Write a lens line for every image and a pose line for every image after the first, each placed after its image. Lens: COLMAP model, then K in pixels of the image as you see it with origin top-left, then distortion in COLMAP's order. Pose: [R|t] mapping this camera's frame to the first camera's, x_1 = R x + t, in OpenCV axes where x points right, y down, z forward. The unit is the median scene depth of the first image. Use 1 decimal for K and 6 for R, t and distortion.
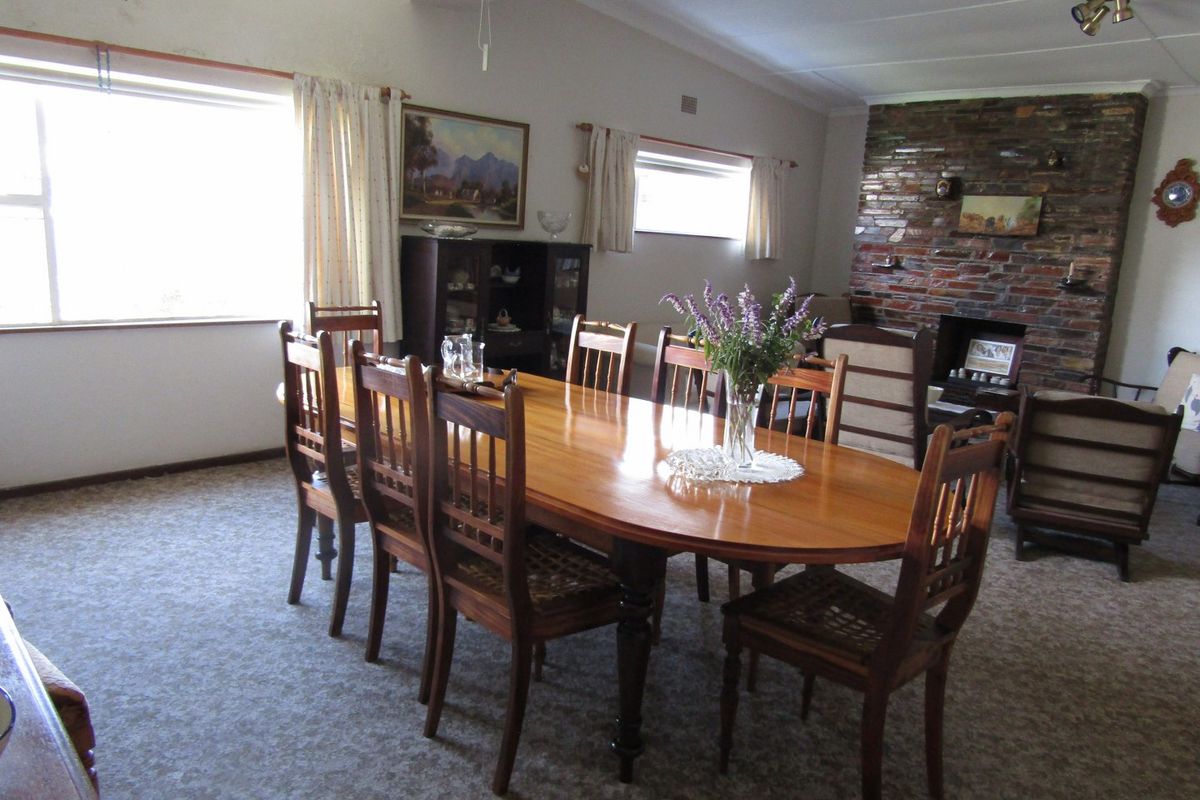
lens RADIAL K [[873.4, 0, 602.3], [0, 873.4, 378.0], [0, 0, 1]] dist [-0.007999, 0.006660]
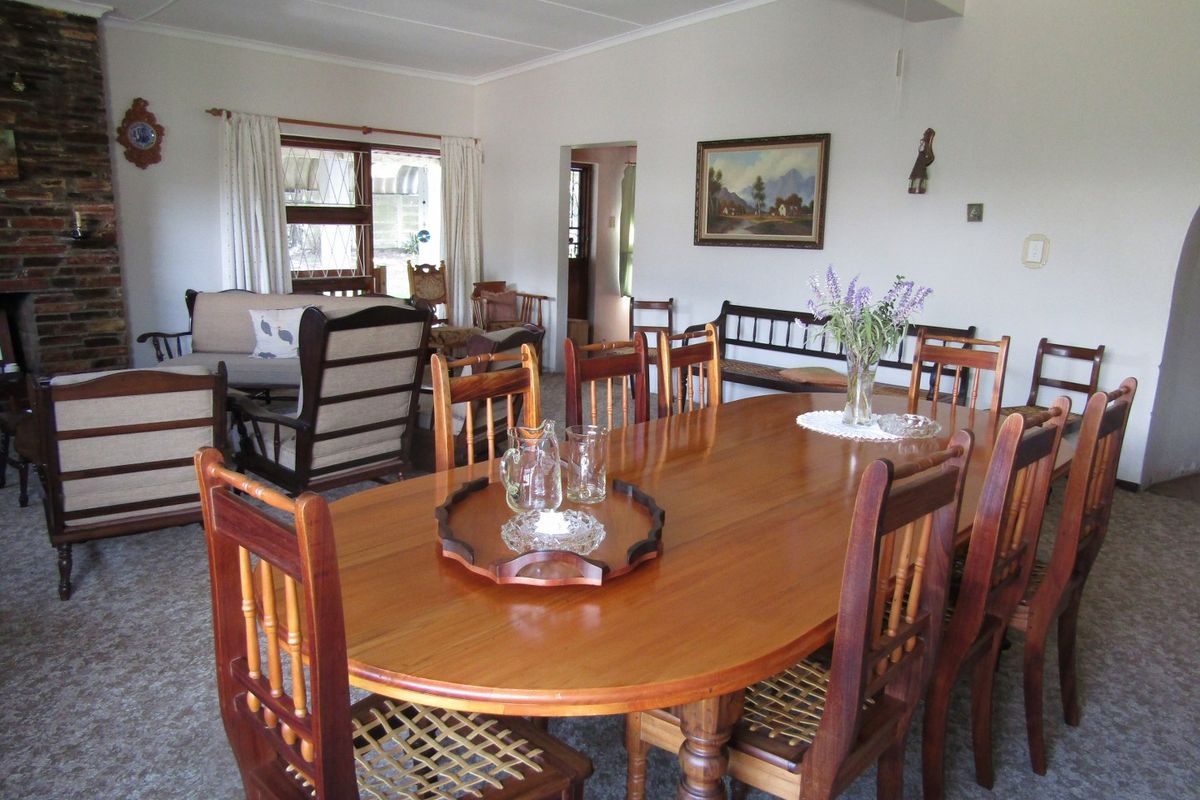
lens RADIAL K [[856.8, 0, 594.4], [0, 856.8, 395.0], [0, 0, 1]] dist [-0.003647, 0.001235]
pose [[-0.039317, -0.261359, 0.964441, -0.327459], [0.154199, 0.952038, 0.264284, -0.099674], [-0.987257, 0.159107, 0.002870, 0.498687]]
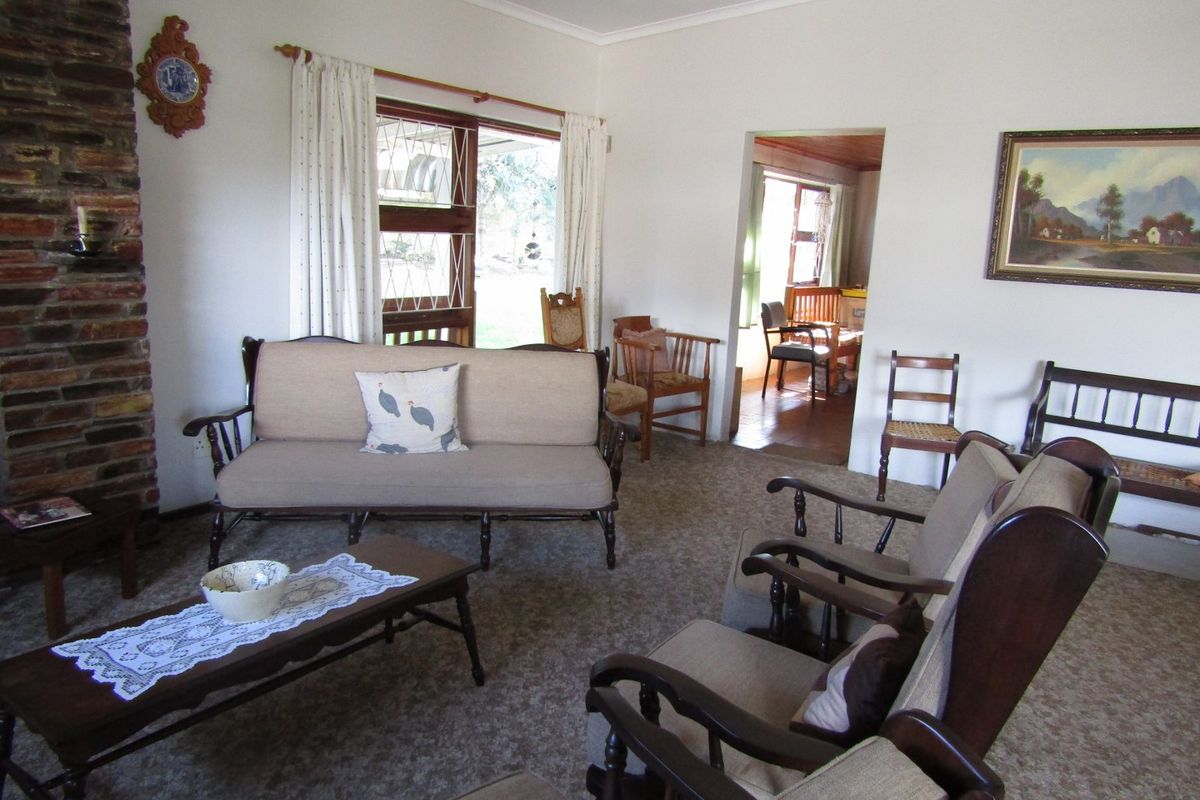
lens RADIAL K [[849.4, 0, 600.0], [0, 849.4, 400.0], [0, 0, 1]] dist [-0.007420, 0.001449]
pose [[-0.168400, -0.267801, 0.948643, 0.022338], [0.115962, 0.950322, 0.288860, -0.126636], [-0.978874, 0.158651, -0.128979, 0.762279]]
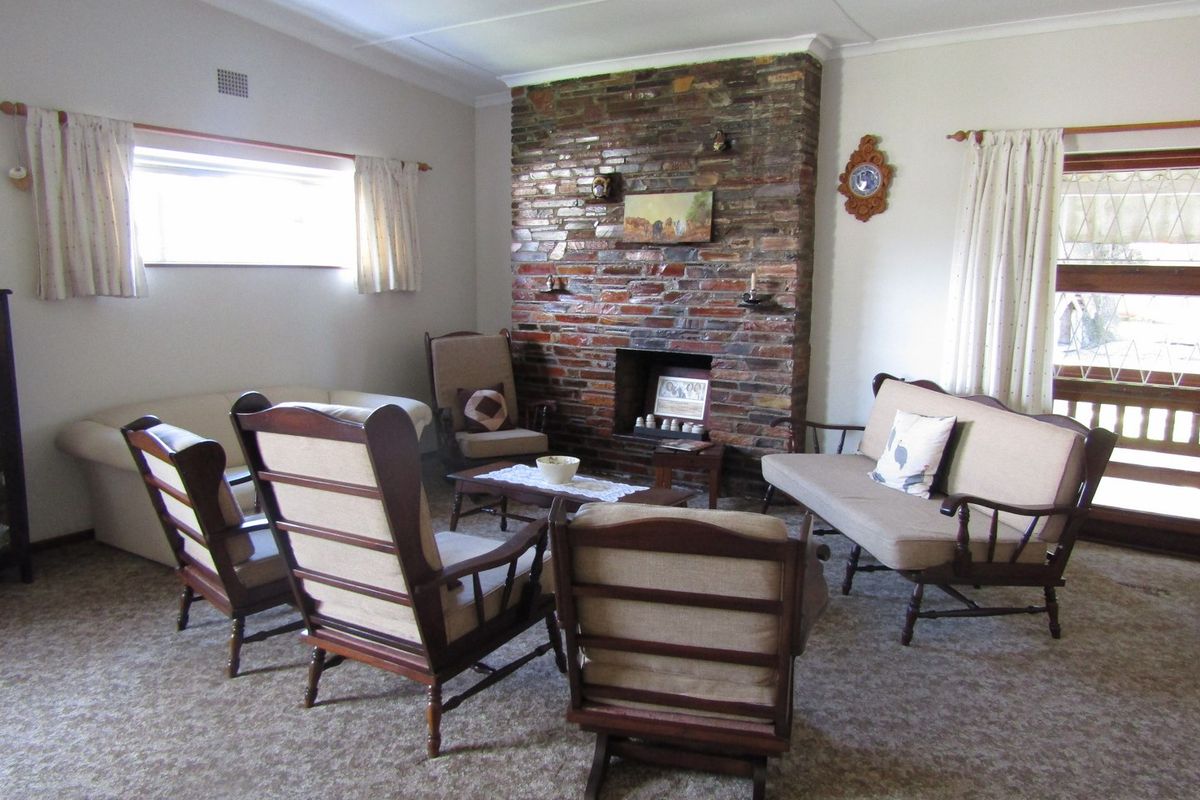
lens RADIAL K [[873.4, 0, 602.3], [0, 873.4, 378.0], [0, 0, 1]] dist [-0.007999, 0.006660]
pose [[0.976325, -0.080179, 0.200899, 0.233272], [0.087172, 0.995849, -0.026192, -0.029330], [-0.197965, 0.043085, 0.979262, 0.257122]]
